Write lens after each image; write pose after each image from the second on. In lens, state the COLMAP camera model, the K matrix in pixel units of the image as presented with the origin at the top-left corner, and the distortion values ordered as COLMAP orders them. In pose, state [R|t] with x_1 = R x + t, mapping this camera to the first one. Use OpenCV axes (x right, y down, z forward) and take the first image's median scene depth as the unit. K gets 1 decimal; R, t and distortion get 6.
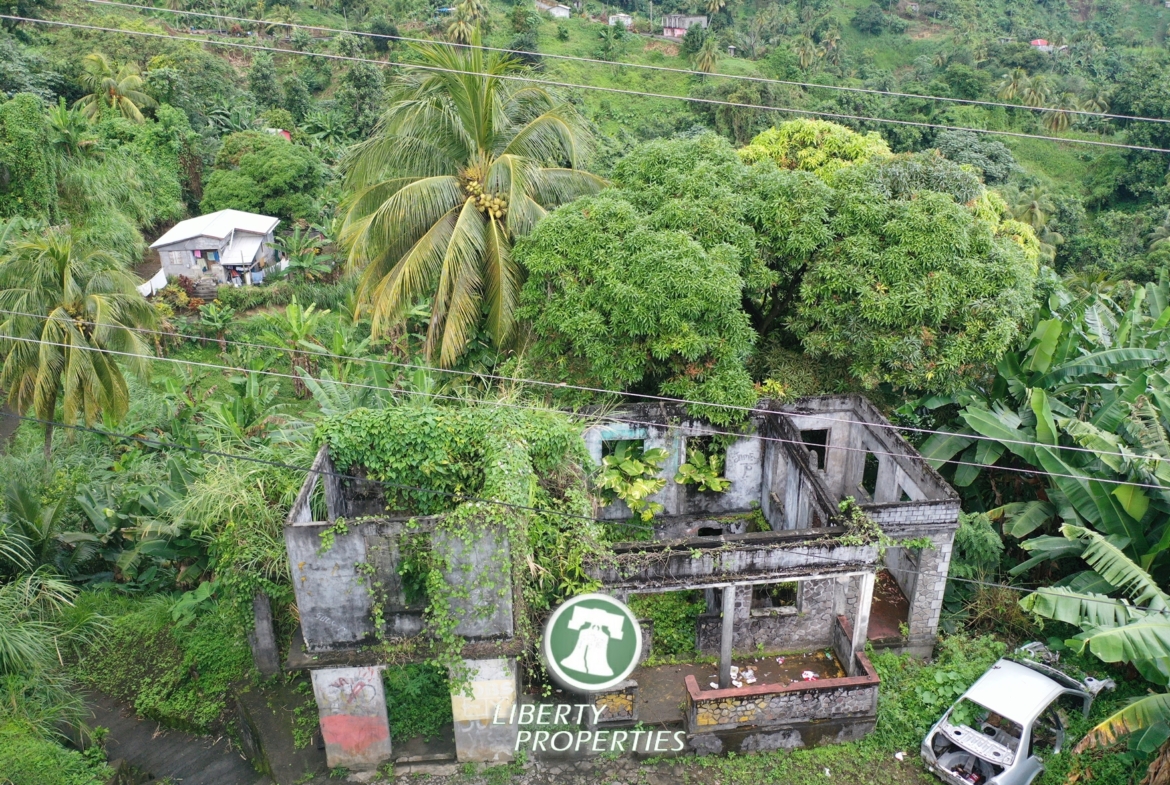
lens RADIAL K [[926.8, 0, 587.8], [0, 926.8, 391.9], [0, 0, 1]] dist [-0.002871, -0.001692]
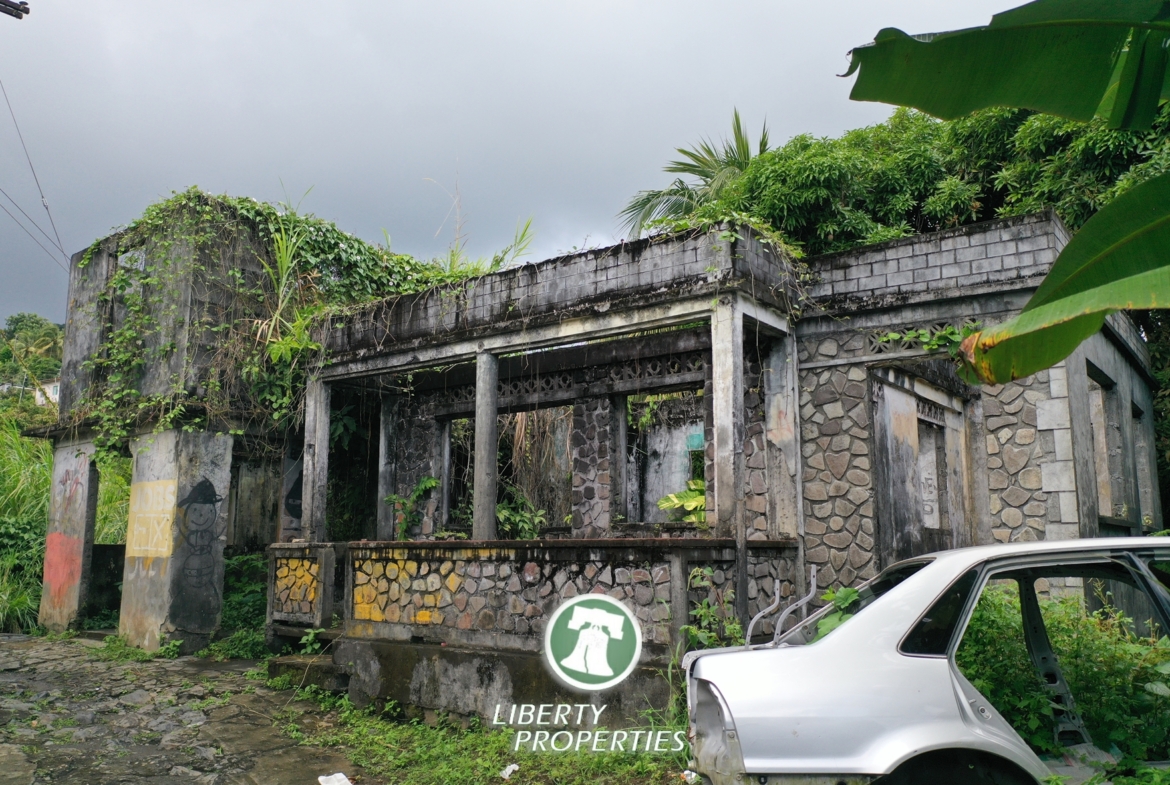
lens RADIAL K [[926.8, 0, 588.3], [0, 926.8, 392.4], [0, 0, 1]] dist [-0.002871, -0.001692]
pose [[0.728422, -0.103640, -0.677245, 0.483169], [-0.295471, 0.844324, -0.447006, 0.388403], [0.618141, 0.525715, 0.584401, 0.641779]]
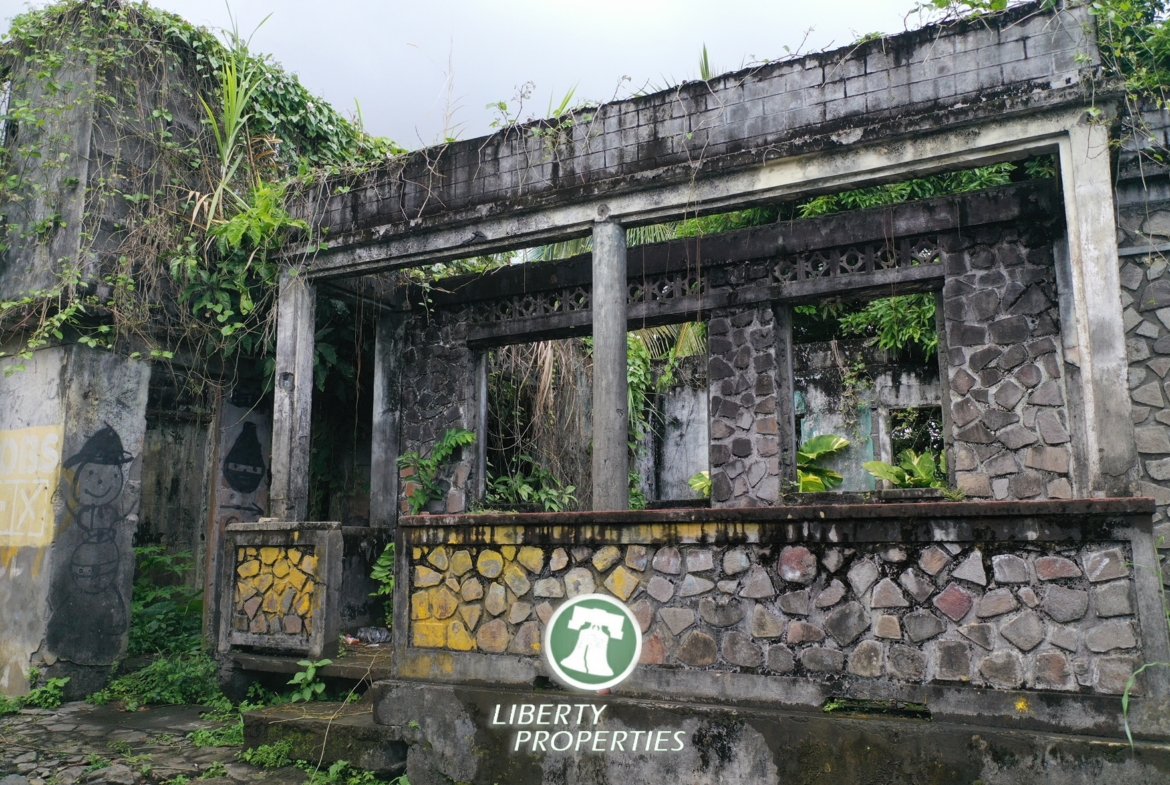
lens RADIAL K [[926.8, 0, 587.3], [0, 926.8, 394.6], [0, 0, 1]] dist [-0.002871, -0.001692]
pose [[0.827815, -0.082336, -0.554926, 0.288713], [-0.243573, 0.838323, -0.487736, 0.371516], [0.505365, 0.538920, 0.673922, 0.697028]]
